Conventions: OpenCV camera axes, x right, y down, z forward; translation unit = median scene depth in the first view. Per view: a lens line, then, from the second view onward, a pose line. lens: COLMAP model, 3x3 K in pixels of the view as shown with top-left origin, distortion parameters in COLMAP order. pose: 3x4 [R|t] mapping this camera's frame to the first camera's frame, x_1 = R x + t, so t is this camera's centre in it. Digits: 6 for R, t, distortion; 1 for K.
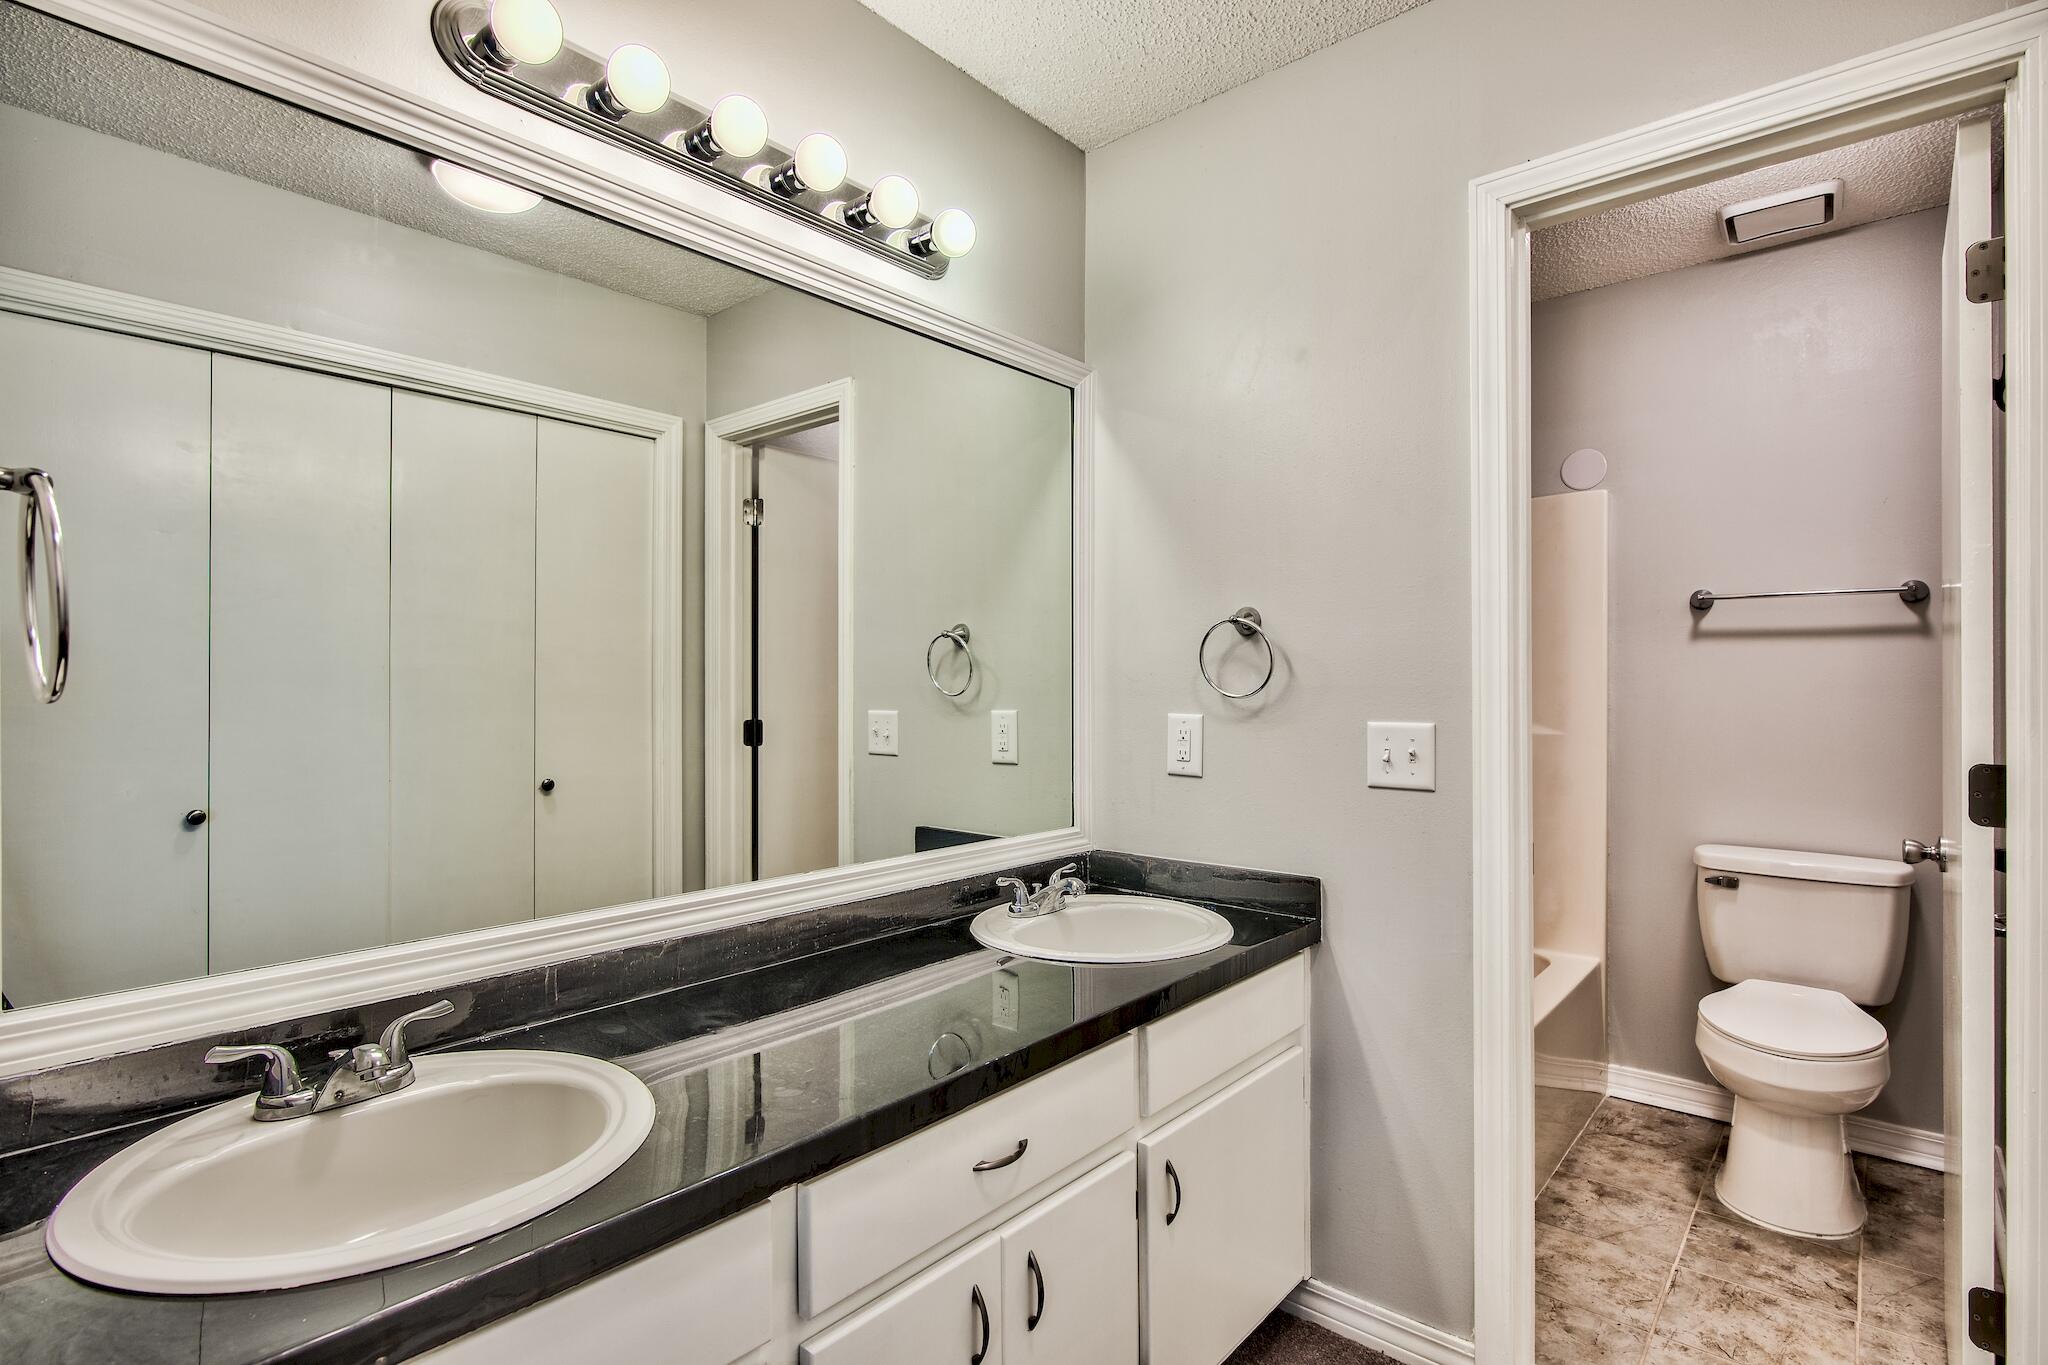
lens RADIAL K [[1012.8, 0, 1021.1], [0, 1012.8, 686.8], [0, 0, 1]] dist [0.001308, -0.001473]
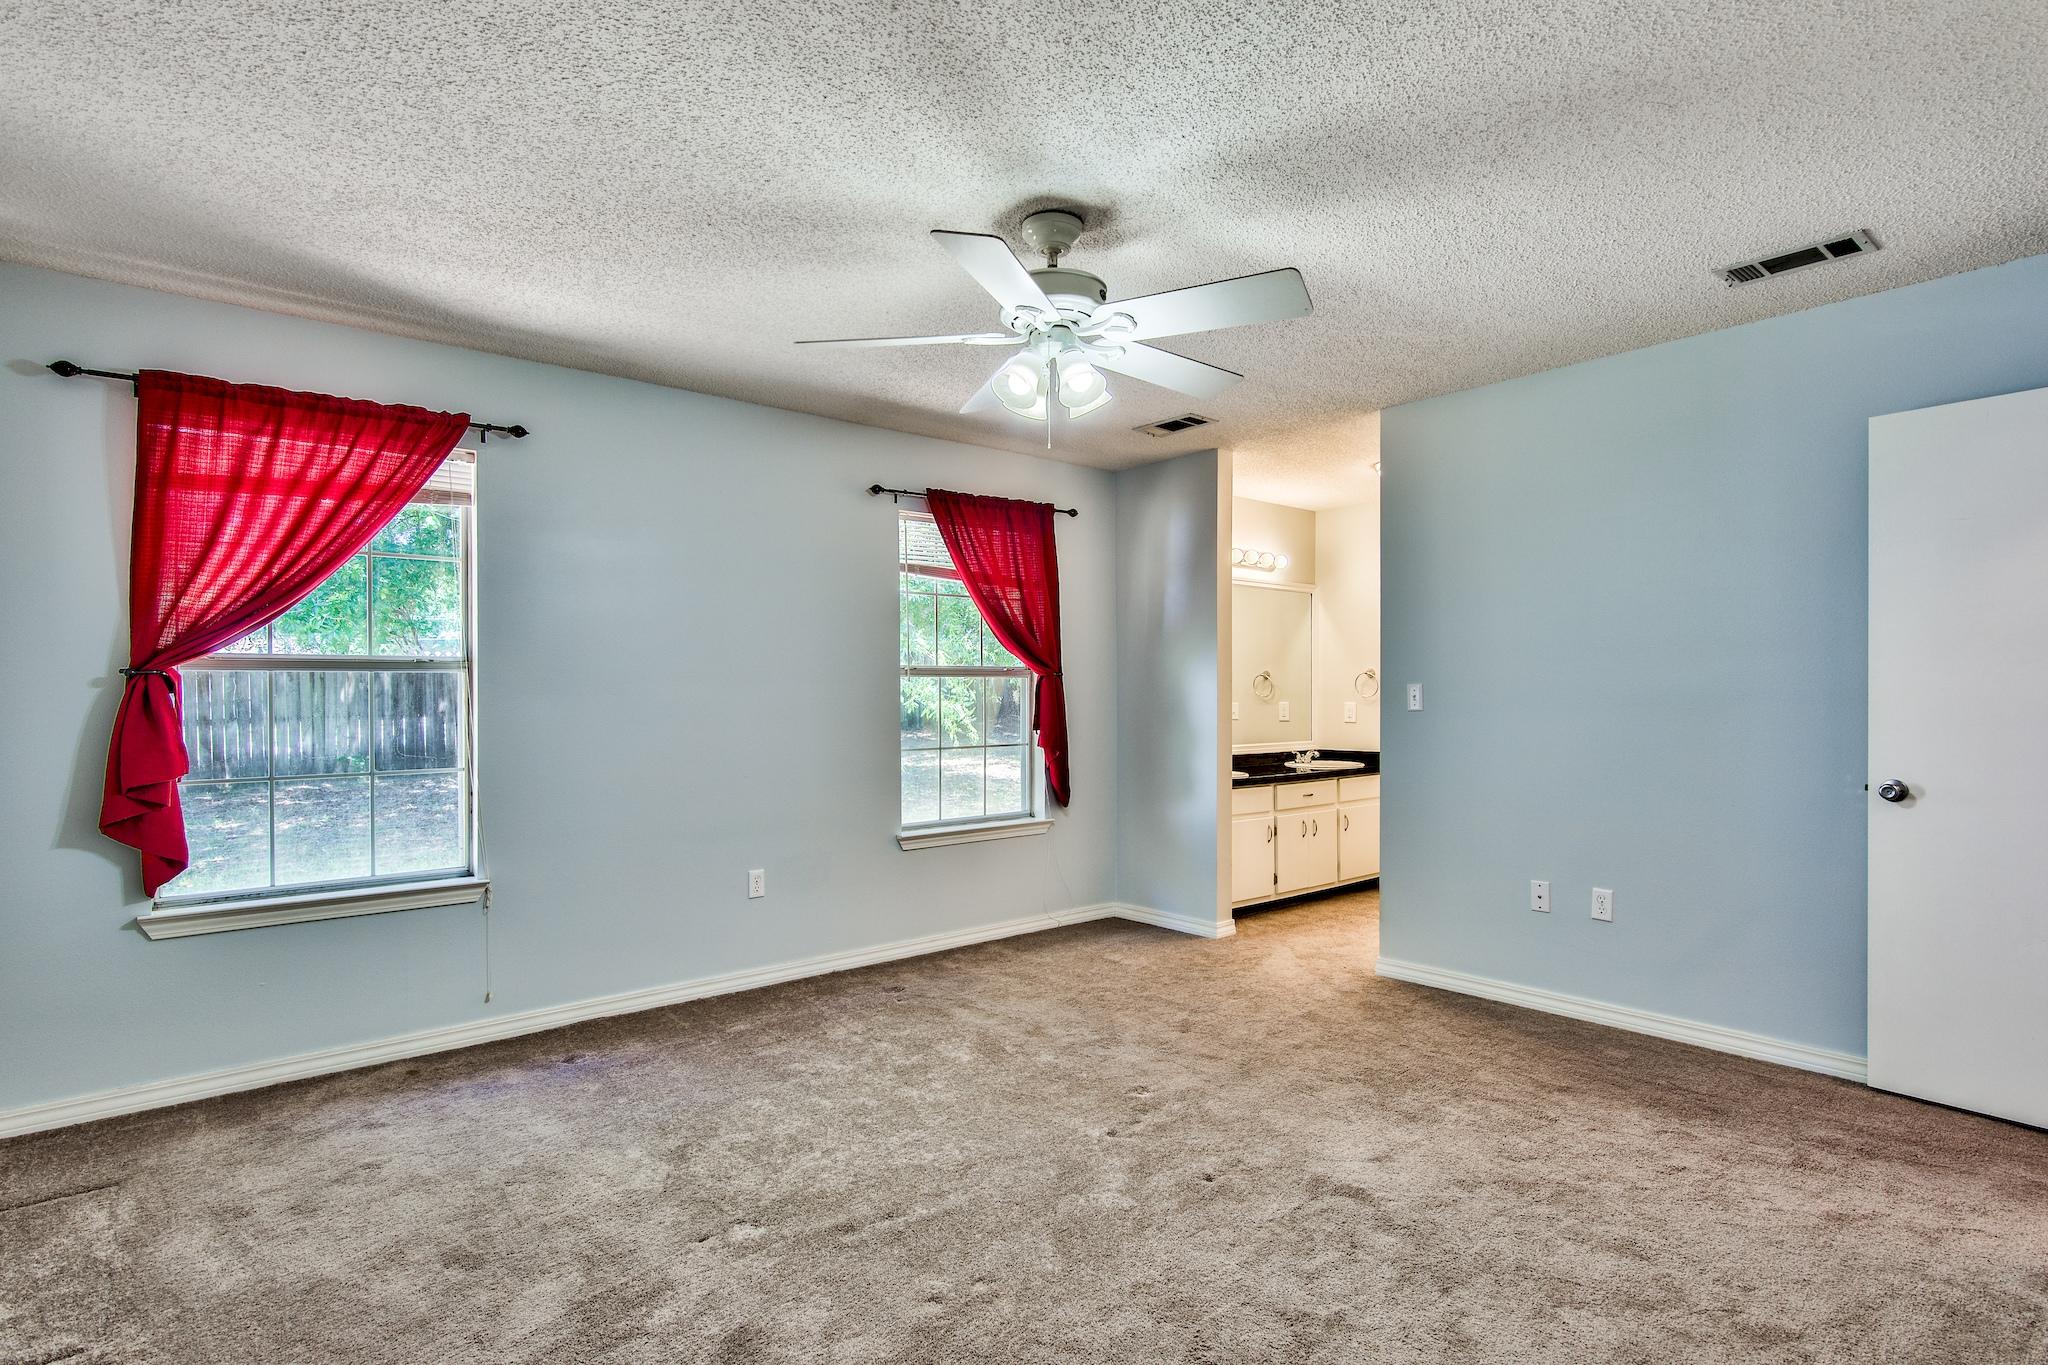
lens RADIAL K [[1012.8, 0, 1022.8], [0, 1012.8, 691.6], [0, 0, 1]] dist [0.001308, -0.001473]
pose [[0.986283, -0.007709, -0.164881, -0.315332], [0.008702, 0.999948, 0.005300, -0.031844], [0.164832, -0.006662, 0.986299, -2.222742]]
